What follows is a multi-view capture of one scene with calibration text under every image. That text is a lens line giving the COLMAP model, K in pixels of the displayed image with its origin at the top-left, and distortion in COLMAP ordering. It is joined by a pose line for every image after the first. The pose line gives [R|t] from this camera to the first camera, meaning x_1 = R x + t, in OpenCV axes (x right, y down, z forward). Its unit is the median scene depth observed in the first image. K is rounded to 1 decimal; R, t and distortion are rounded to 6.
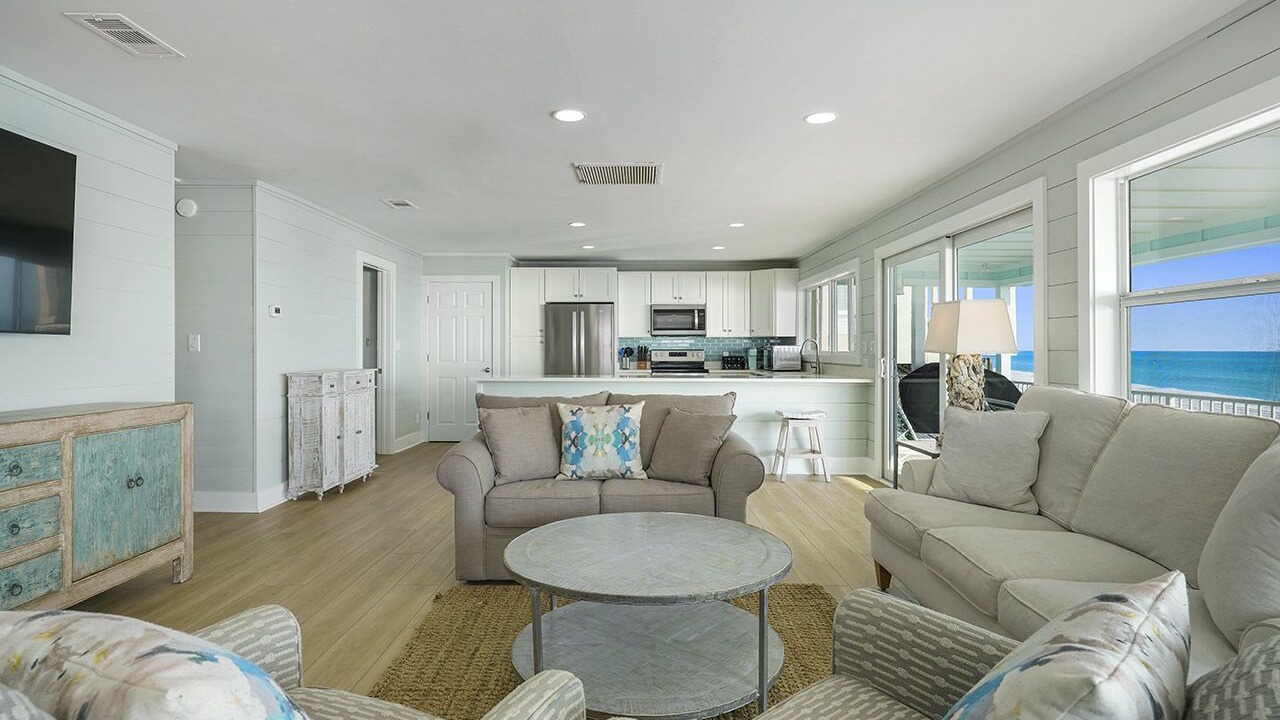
lens RADIAL K [[681.6, 0, 637.7], [0, 681.6, 336.2], [0, 0, 1]] dist [0.001882, 0.001000]
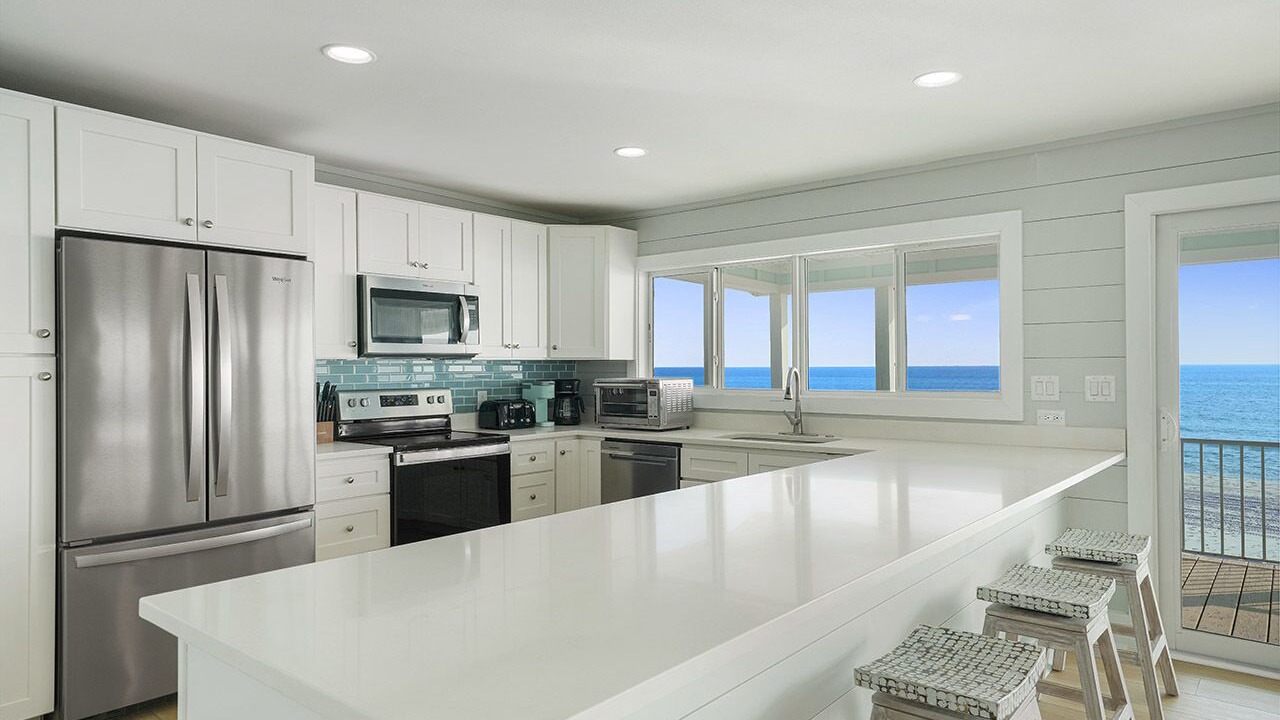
lens RADIAL K [[782.7, 0, 640.0], [0, 782.7, 360.0], [0, 0, 1]] dist [0.036184, 0.000474]
pose [[0.631195, 0.005984, 0.775601, -0.260791], [-0.010412, 0.999946, 0.000759, -0.000006], [-0.775554, -0.008555, 0.631223, 0.685052]]
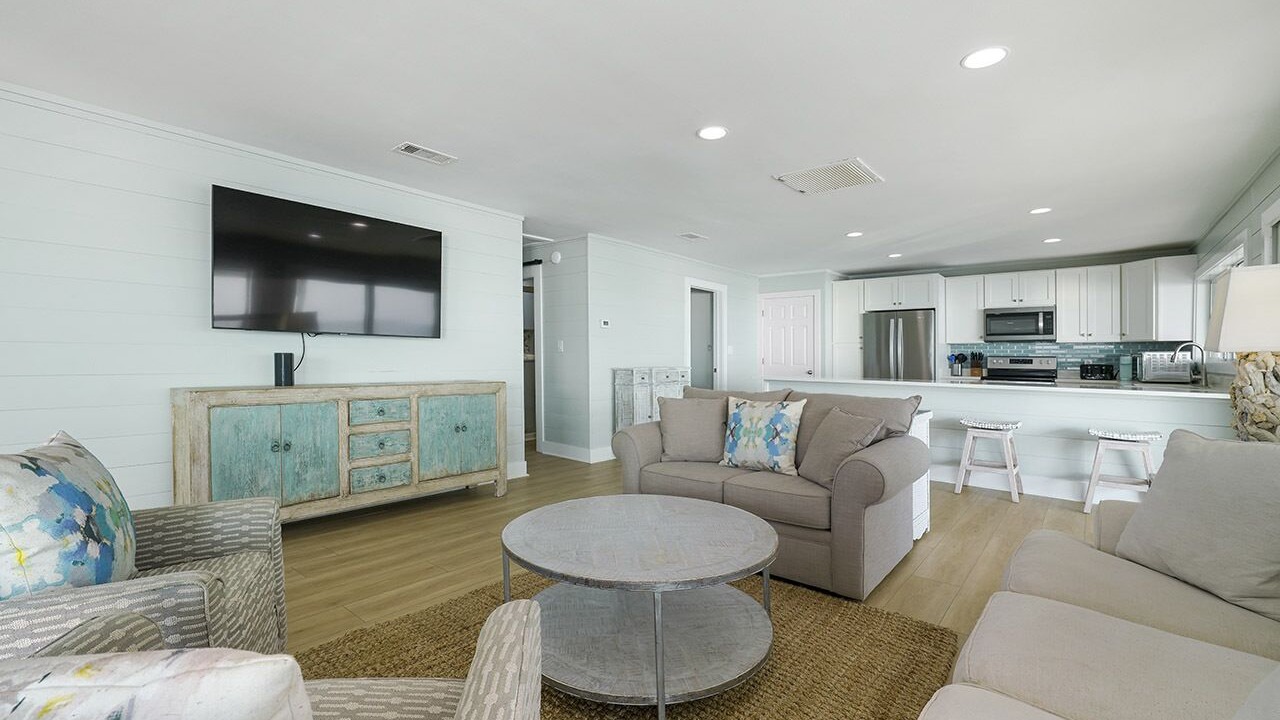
lens RADIAL K [[549.8, 0, 625.2], [0, 549.8, 358.3], [0, 0, 1]] dist [-0.012790, 0.000193]
pose [[0.762753, 0.010120, -0.646611, 0.152751], [0.002238, 0.999830, 0.018288, 0.009114], [0.646686, -0.015396, 0.762601, 0.098174]]
